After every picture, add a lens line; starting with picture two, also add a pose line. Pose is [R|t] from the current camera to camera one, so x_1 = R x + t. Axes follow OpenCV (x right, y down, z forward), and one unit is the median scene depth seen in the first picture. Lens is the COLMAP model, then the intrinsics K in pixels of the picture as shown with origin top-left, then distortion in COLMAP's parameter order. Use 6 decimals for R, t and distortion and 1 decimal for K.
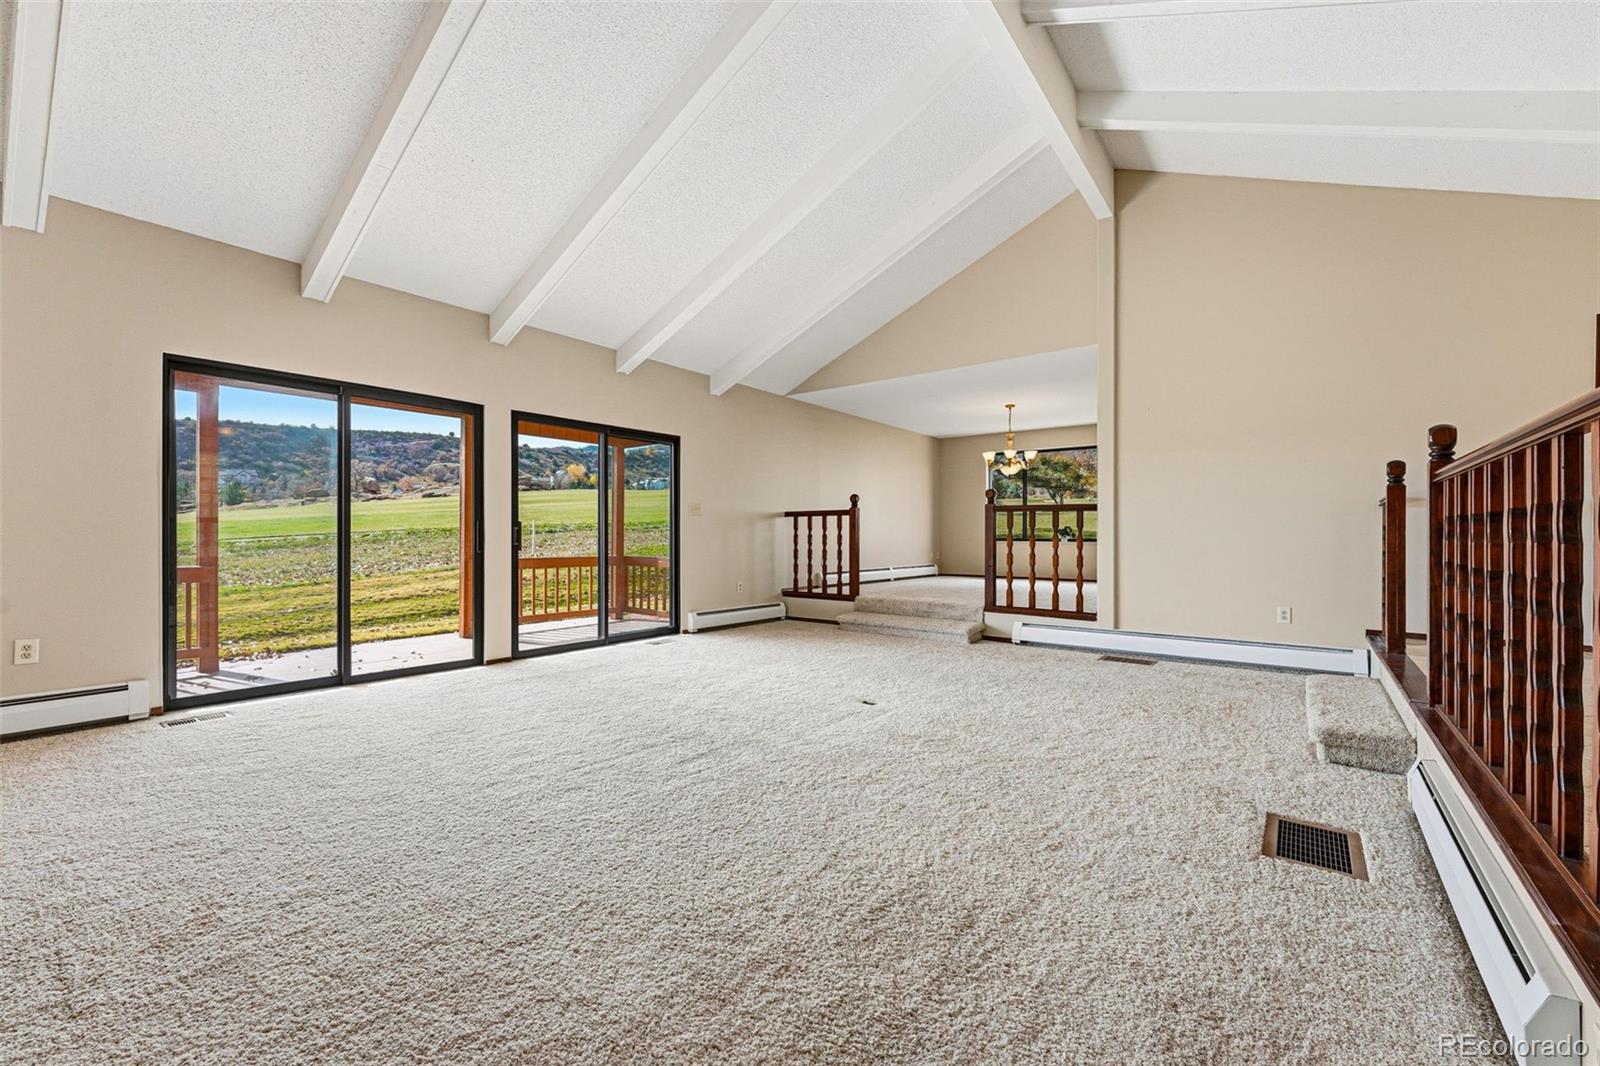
lens RADIAL K [[655.5, 0, 805.0], [0, 655.5, 520.7], [0, 0, 1]] dist [0.004790, -0.001623]
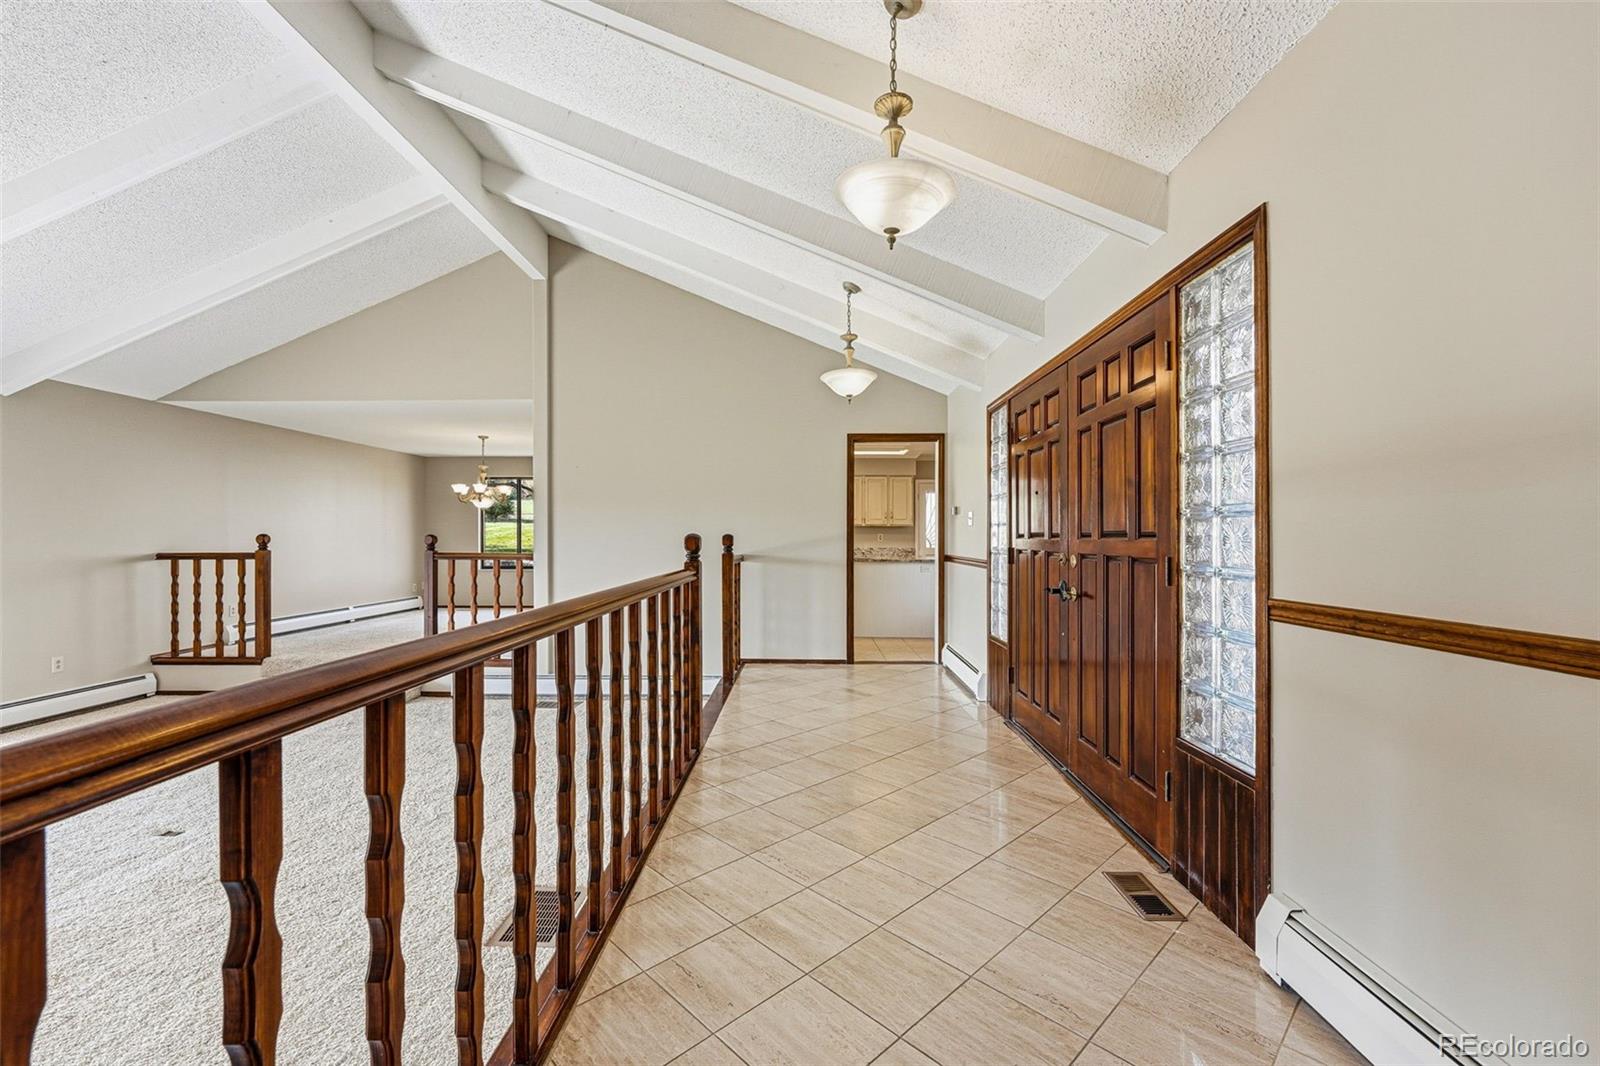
lens RADIAL K [[655.5, 0, 779.1], [0, 655.5, 538.2], [0, 0, 1]] dist [0.004790, -0.001623]
pose [[0.799152, -0.001295, 0.601128, 0.093518], [-0.005806, 0.999934, 0.009873, -0.045131], [-0.601101, -0.011380, 0.799092, -0.045553]]
